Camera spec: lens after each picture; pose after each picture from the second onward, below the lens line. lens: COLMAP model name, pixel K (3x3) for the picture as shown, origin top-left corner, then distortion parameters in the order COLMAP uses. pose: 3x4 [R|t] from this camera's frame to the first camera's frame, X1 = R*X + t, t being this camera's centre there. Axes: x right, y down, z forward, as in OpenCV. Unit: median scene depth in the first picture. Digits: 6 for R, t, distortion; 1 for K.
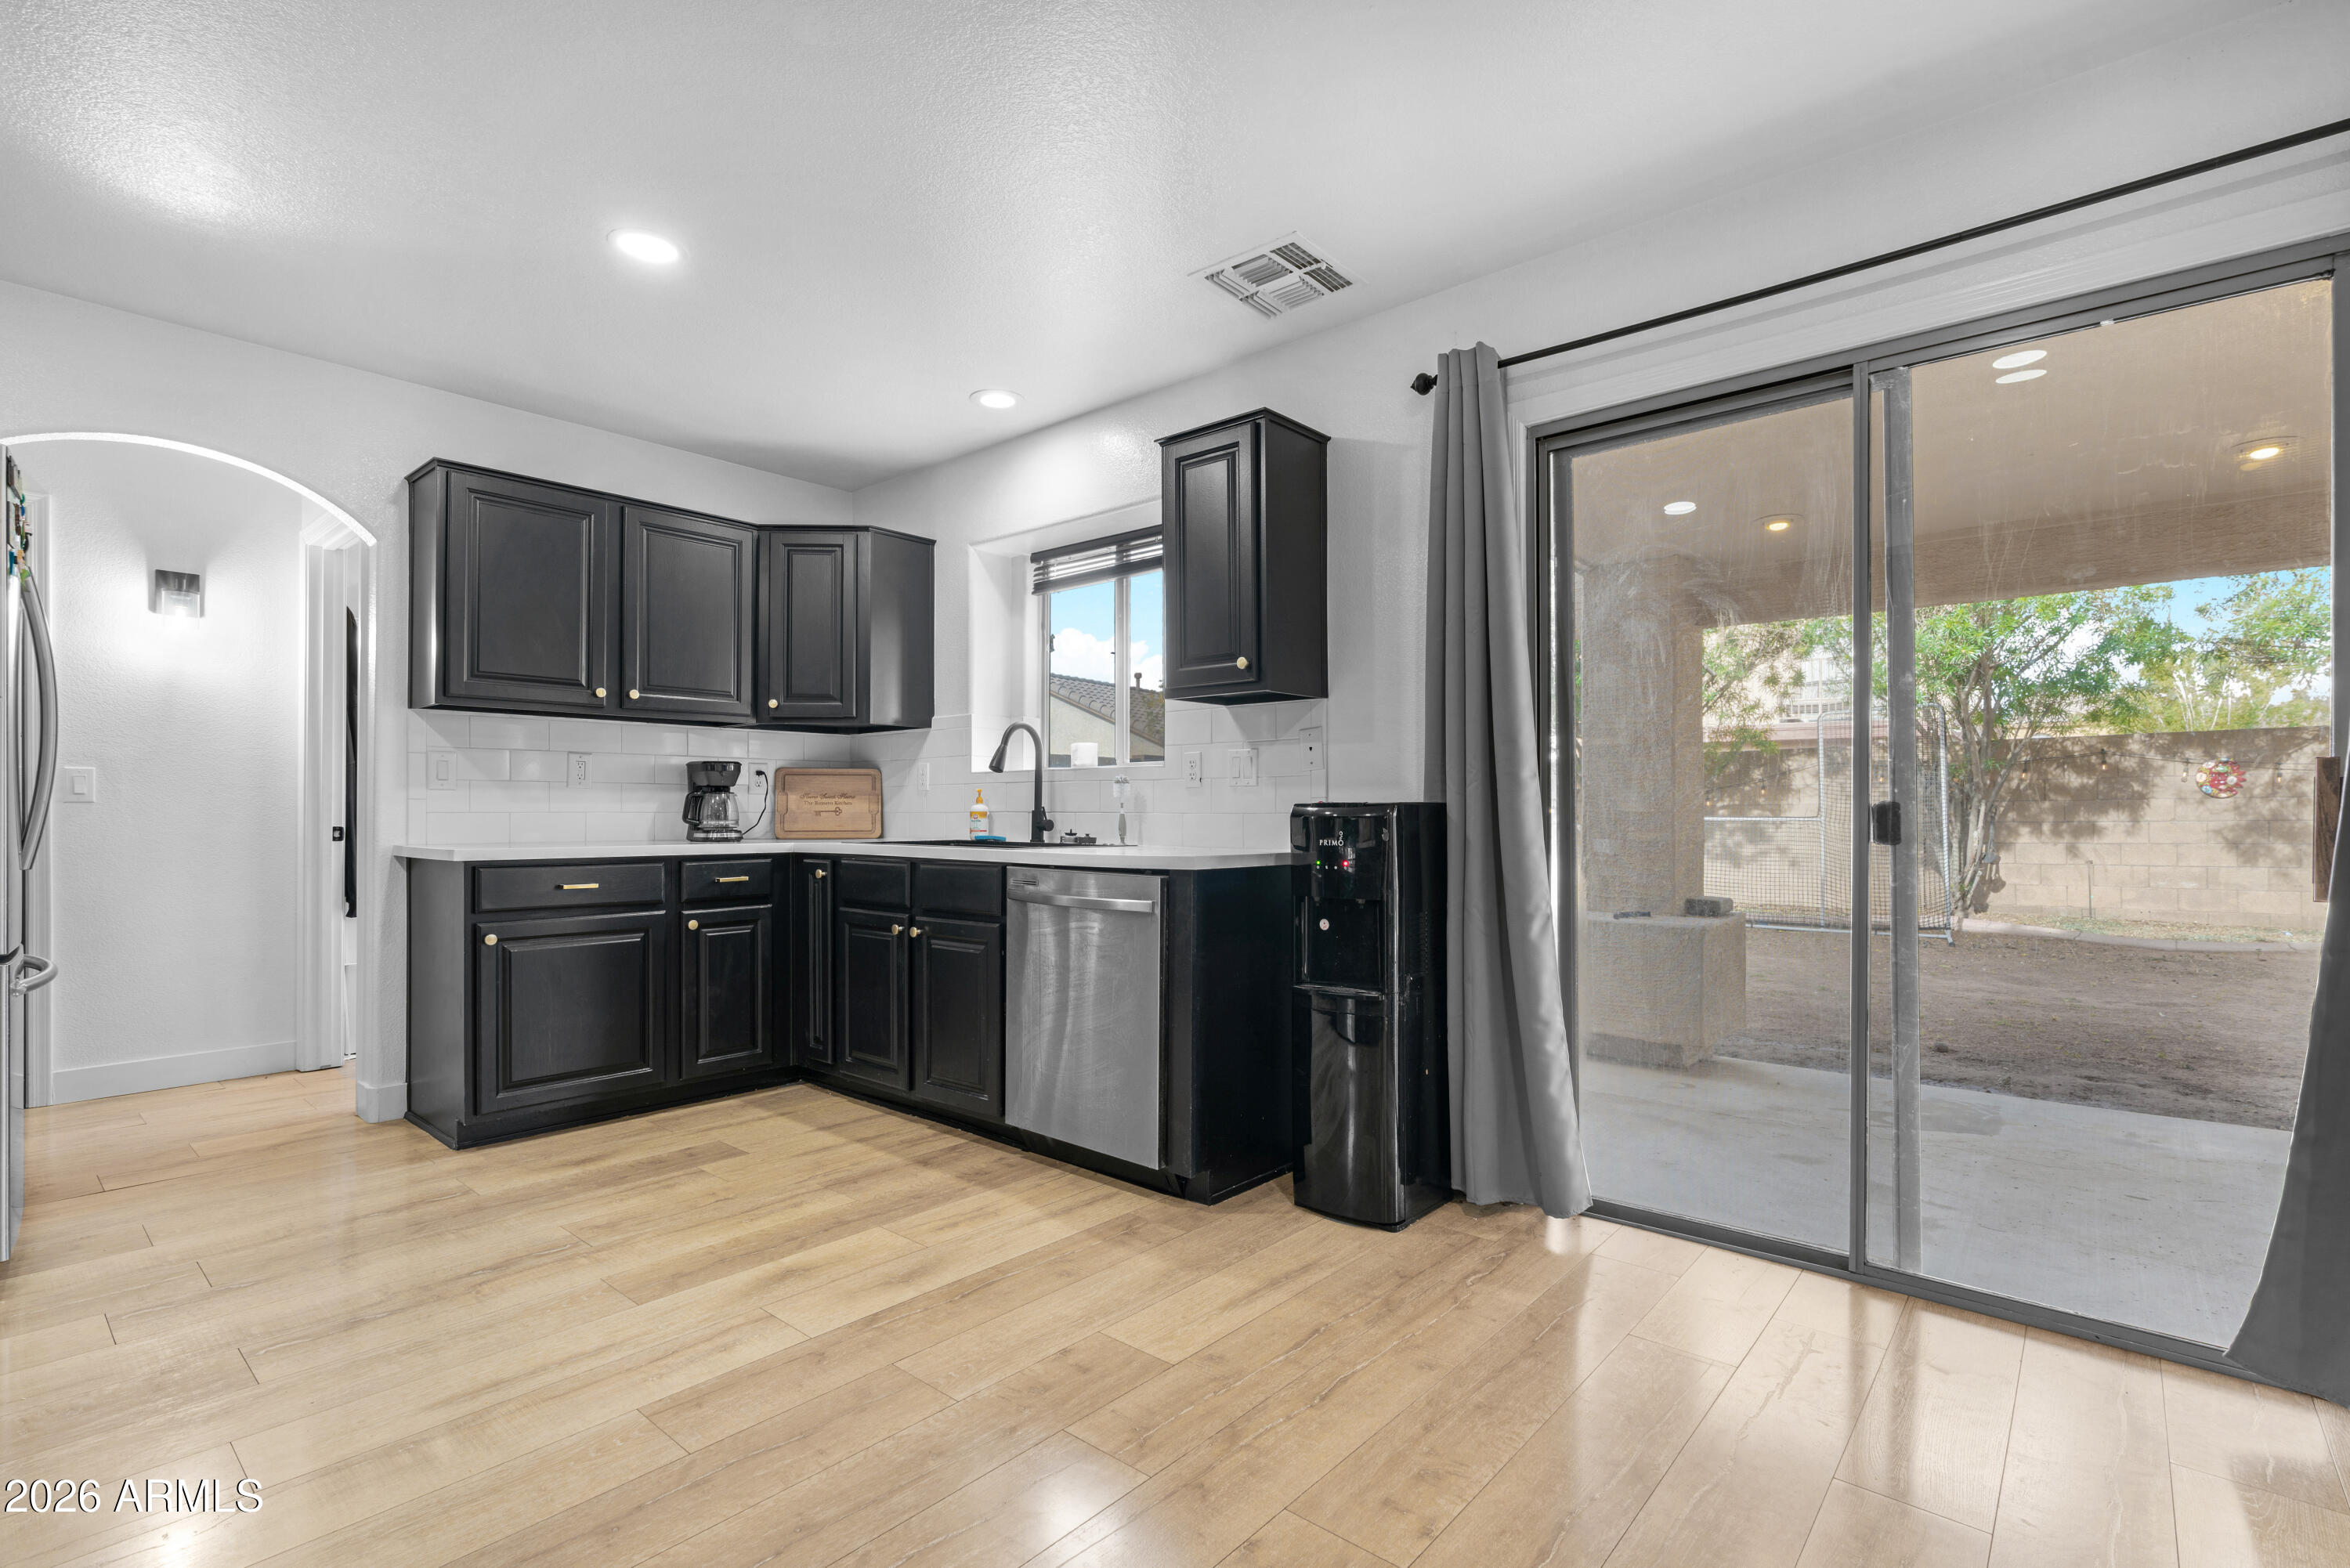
lens RADIAL K [[1105.3, 0, 1155.0], [0, 1105.3, 803.7], [0, 0, 1]] dist [0.000201, 0.000809]
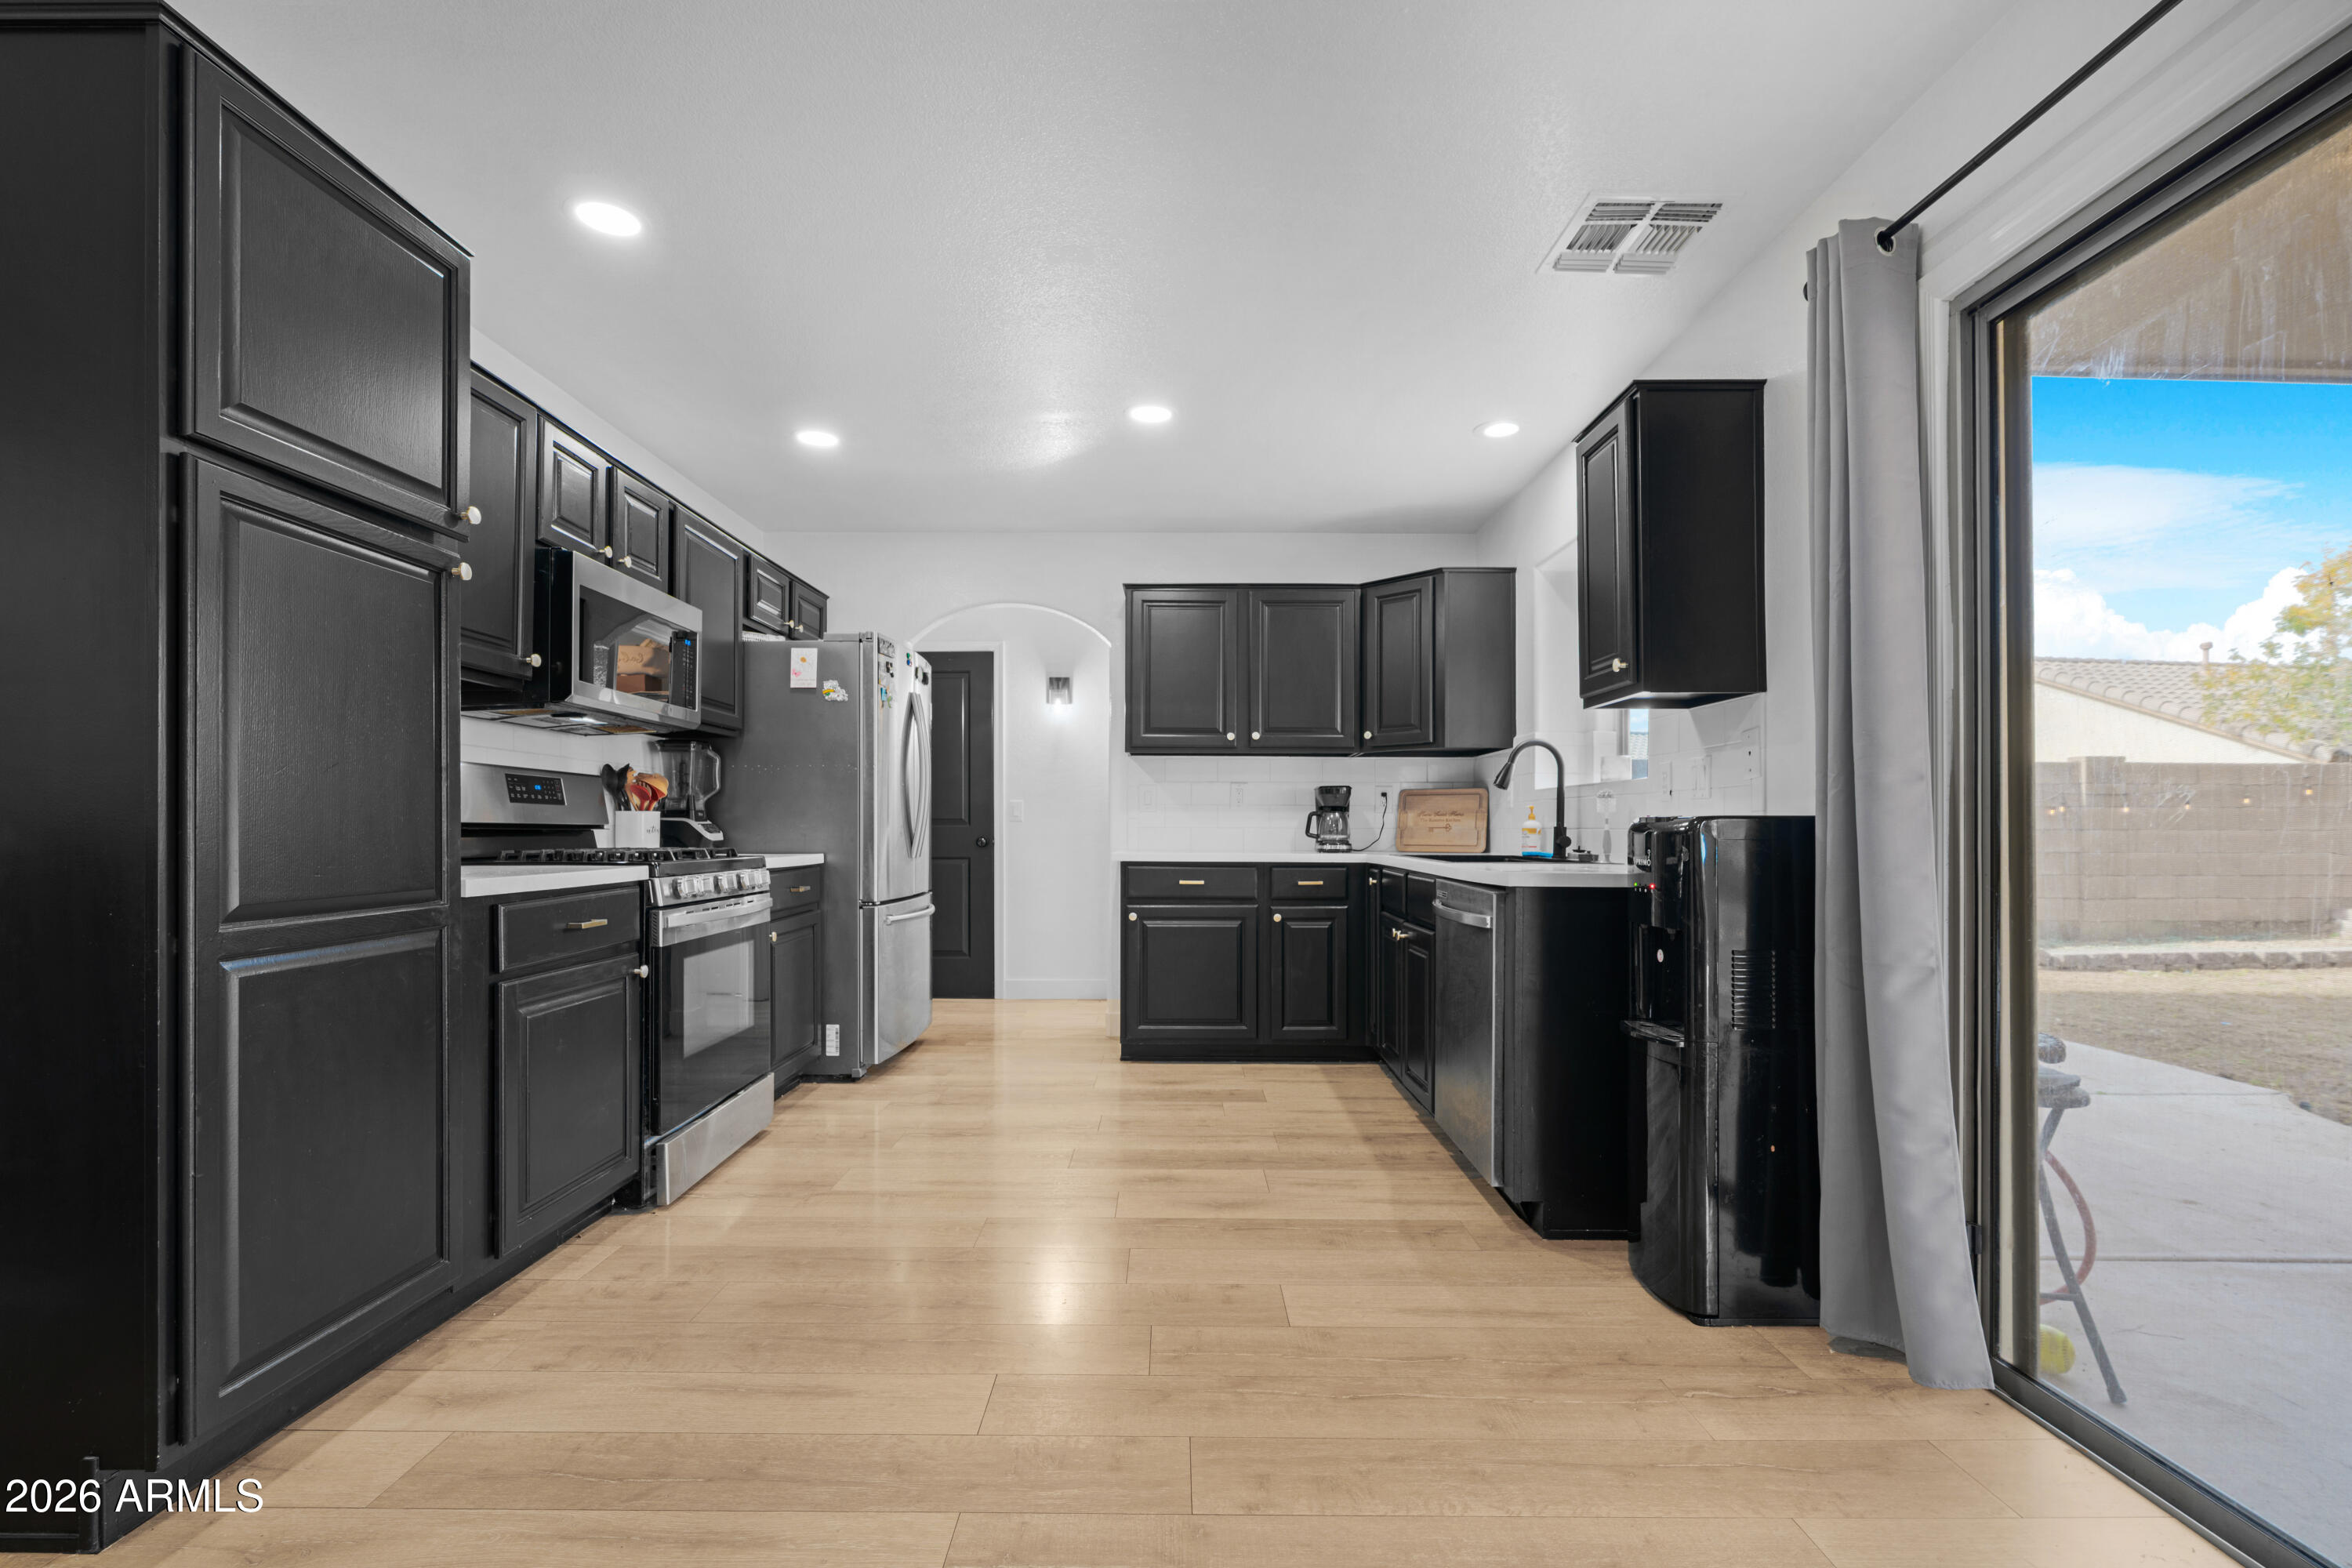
lens RADIAL K [[1057.9, 0, 1162.9], [0, 1057.9, 819.0], [0, 0, 1]] dist [-0.000259, 0.000322]
pose [[0.655863, -0.004999, -0.754864, 0.430809], [0.002649, 0.999987, -0.004321, 0.002847], [0.754876, 0.000834, 0.655867, 0.123630]]
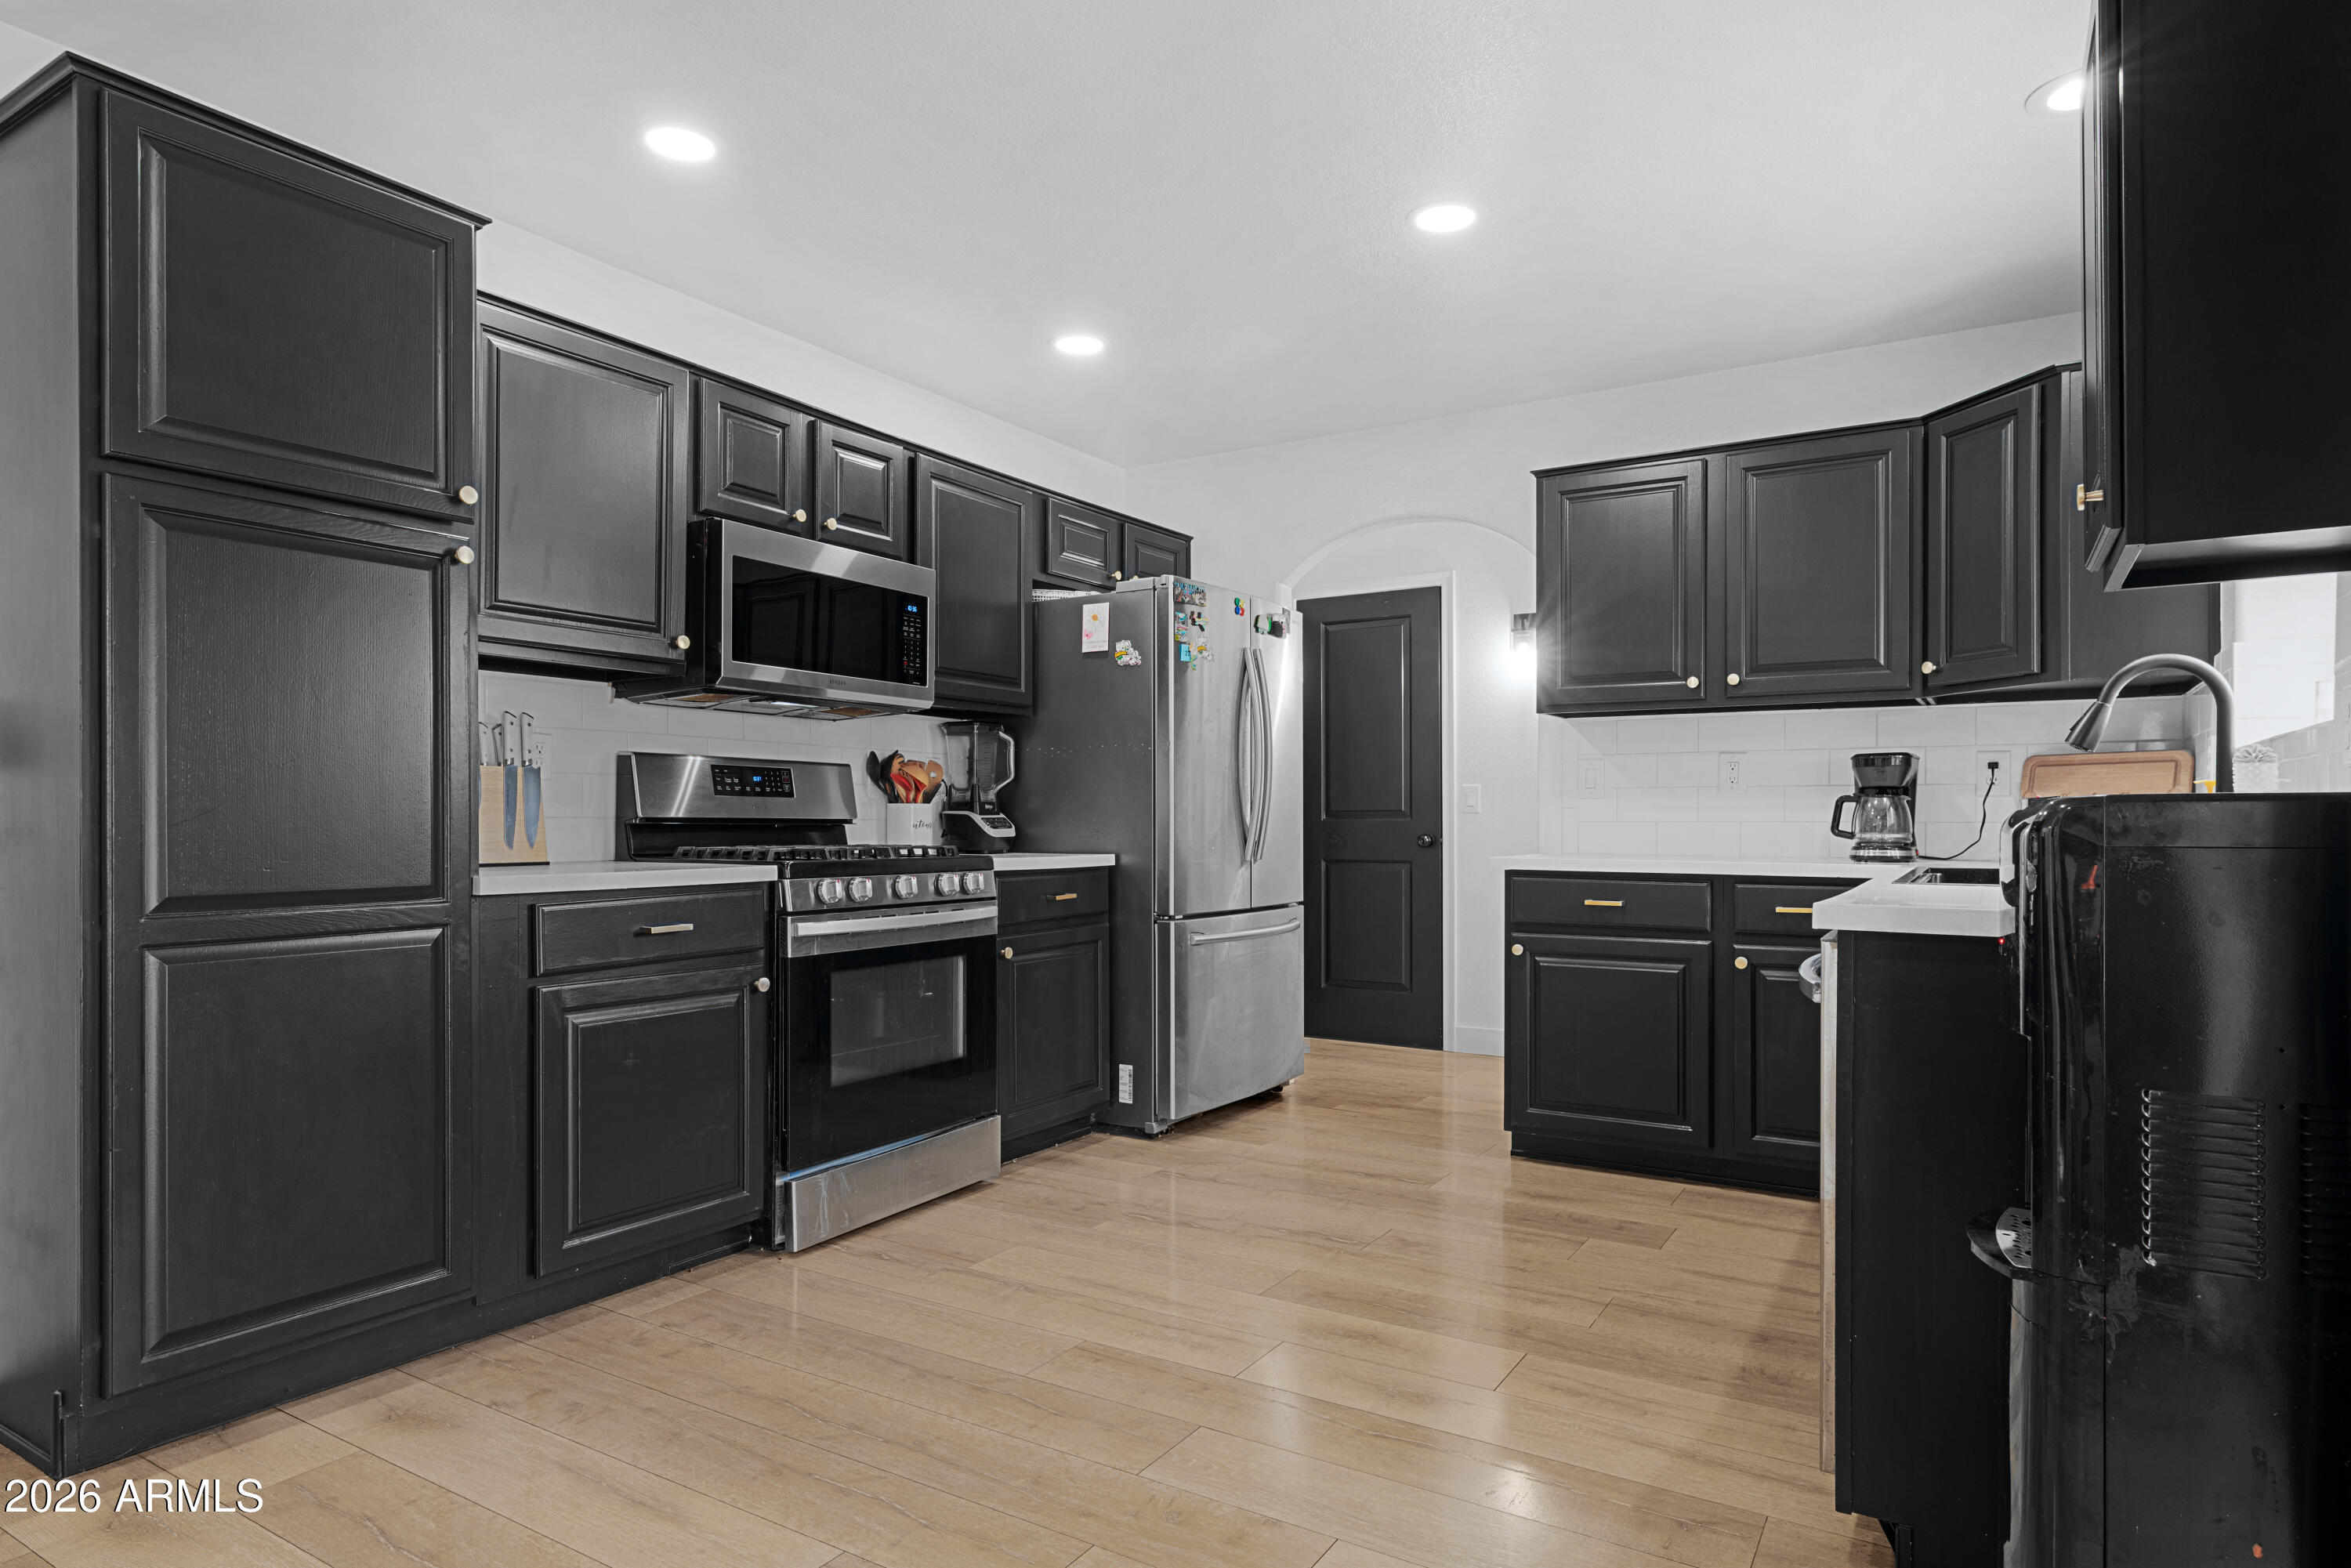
lens RADIAL K [[1328.6, 0, 1176.8], [0, 1328.6, 819.0], [0, 0, 1]] dist [0.000988, 0.000471]
pose [[0.166761, -0.001124, -0.985997, 0.491763], [0.005053, 0.999987, -0.000285, 0.004283], [0.985984, -0.004934, 0.166764, 0.469896]]
